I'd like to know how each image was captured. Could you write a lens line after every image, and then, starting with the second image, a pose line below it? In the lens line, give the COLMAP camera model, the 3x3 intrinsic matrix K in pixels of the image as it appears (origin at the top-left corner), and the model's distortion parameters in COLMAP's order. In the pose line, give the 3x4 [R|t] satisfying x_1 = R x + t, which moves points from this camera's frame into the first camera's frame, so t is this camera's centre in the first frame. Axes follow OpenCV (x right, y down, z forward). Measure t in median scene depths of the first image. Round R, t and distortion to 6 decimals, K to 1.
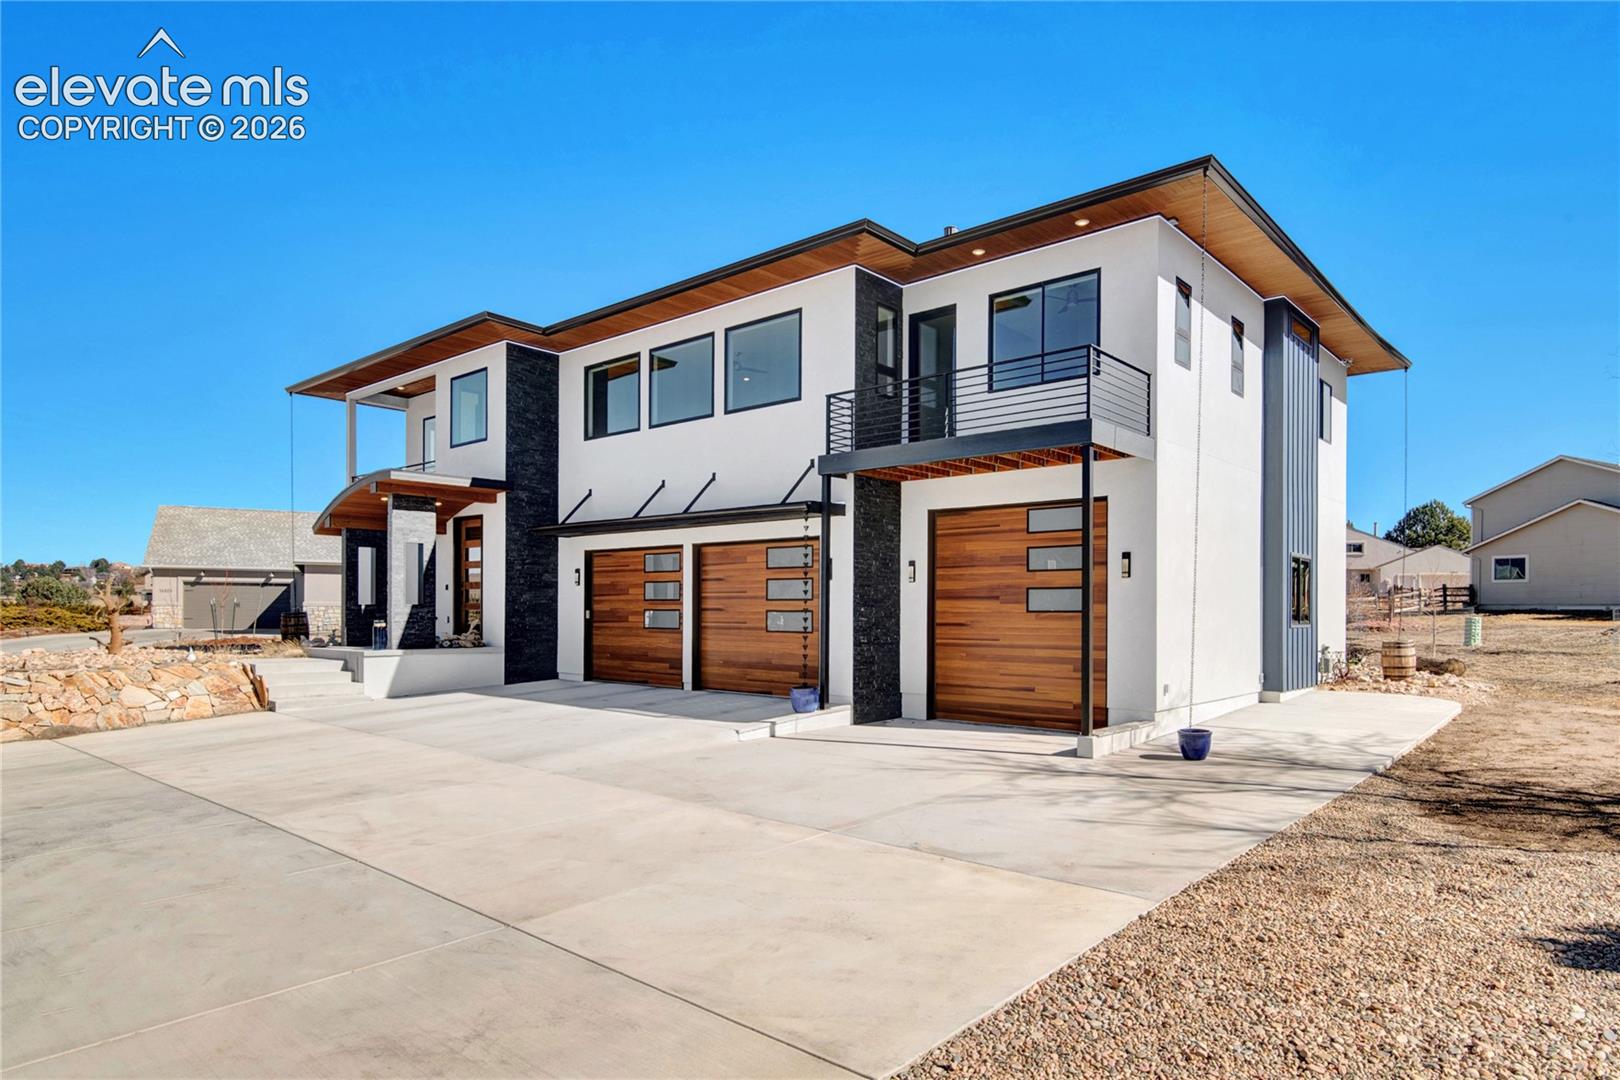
lens RADIAL K [[950.1, 0, 822.0], [0, 950.1, 610.5], [0, 0, 1]] dist [-0.004427, 0.002325]
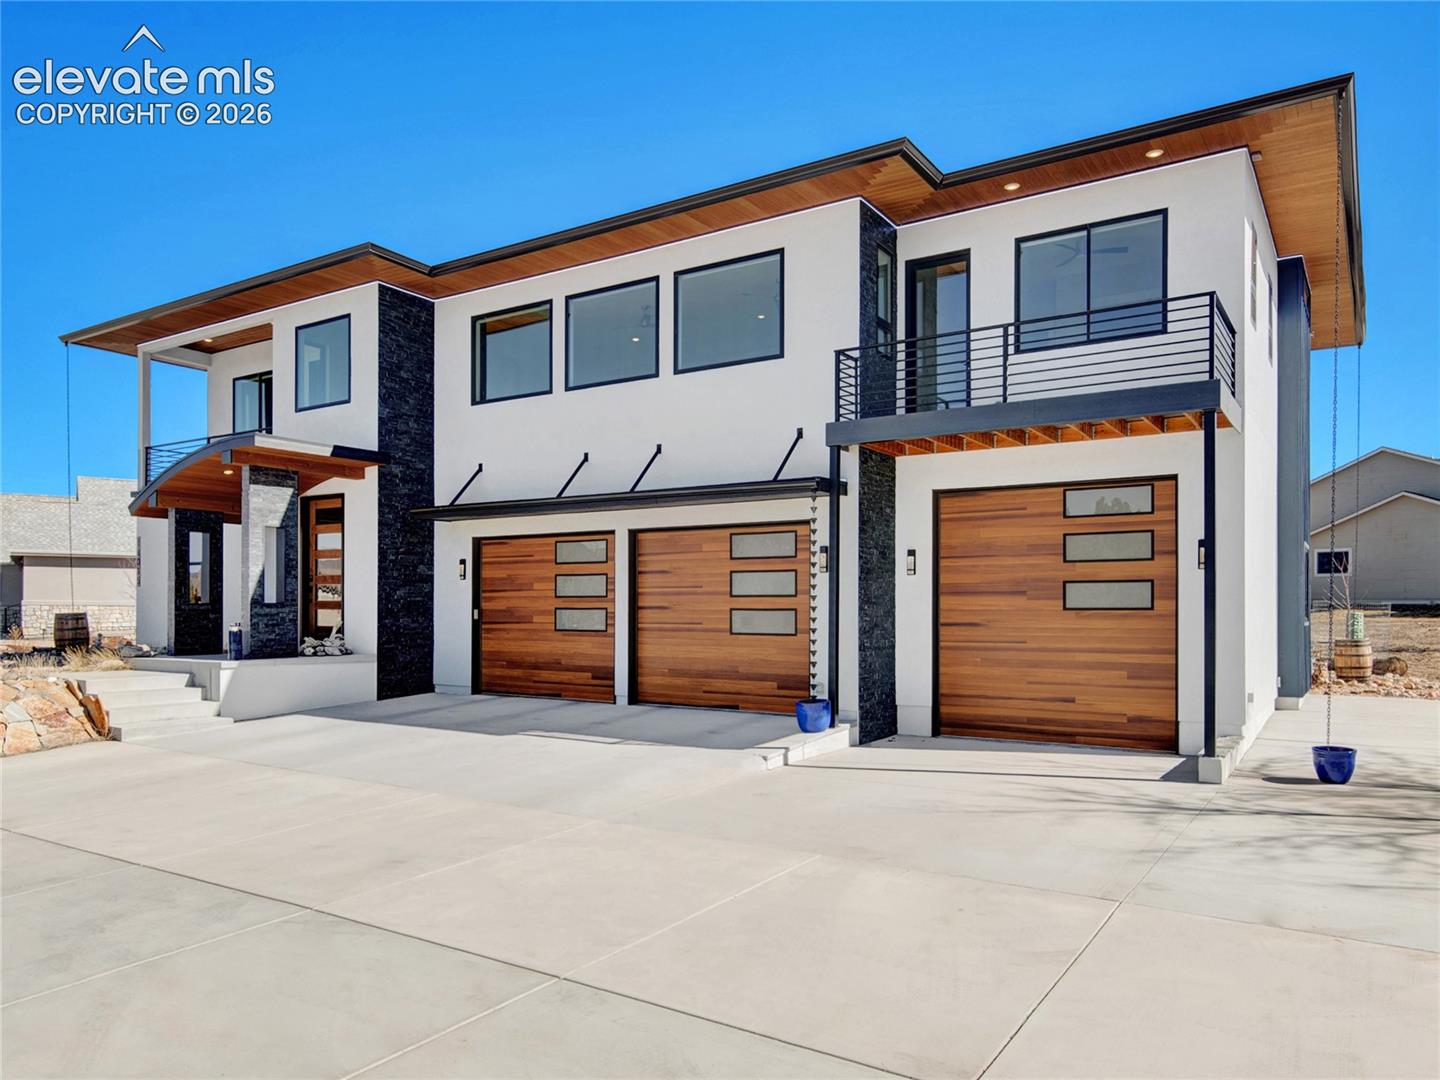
lens RADIAL K [[1023.8, 0, 680.9], [0, 1023.8, 604.6], [0, 0, 1]] dist [0.002575, -0.005275]
pose [[0.993736, -0.003268, 0.111701, -0.203271], [0.003627, 0.999989, -0.003008, -0.001284], [-0.111690, 0.003394, 0.993737, 0.107223]]
